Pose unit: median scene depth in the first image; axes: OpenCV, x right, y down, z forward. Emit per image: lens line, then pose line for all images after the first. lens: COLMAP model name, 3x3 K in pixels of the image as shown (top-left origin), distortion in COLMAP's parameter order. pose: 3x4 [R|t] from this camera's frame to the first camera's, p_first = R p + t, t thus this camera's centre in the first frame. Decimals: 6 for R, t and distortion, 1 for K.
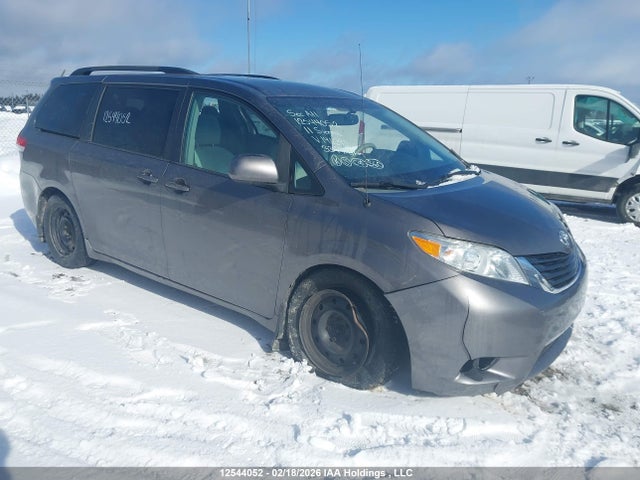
lens RADIAL K [[509.8, 0, 318.0], [0, 509.8, 250.6], [0, 0, 1]] dist [0.077322, -0.133568]
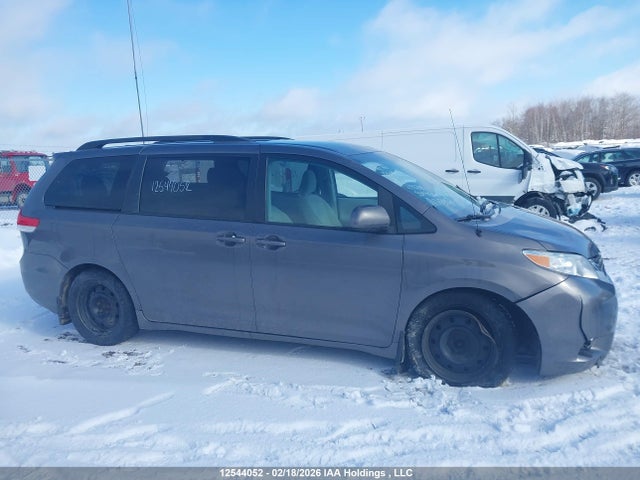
lens RADIAL K [[519.3, 0, 320.0], [0, 519.3, 240.0], [0, 0, 1]] dist [0.008016, -0.008227]
pose [[0.949310, -0.126703, 0.287675, -0.553717], [0.155388, 0.984683, -0.079078, -0.032712], [-0.273249, 0.119770, 0.954458, -0.081317]]
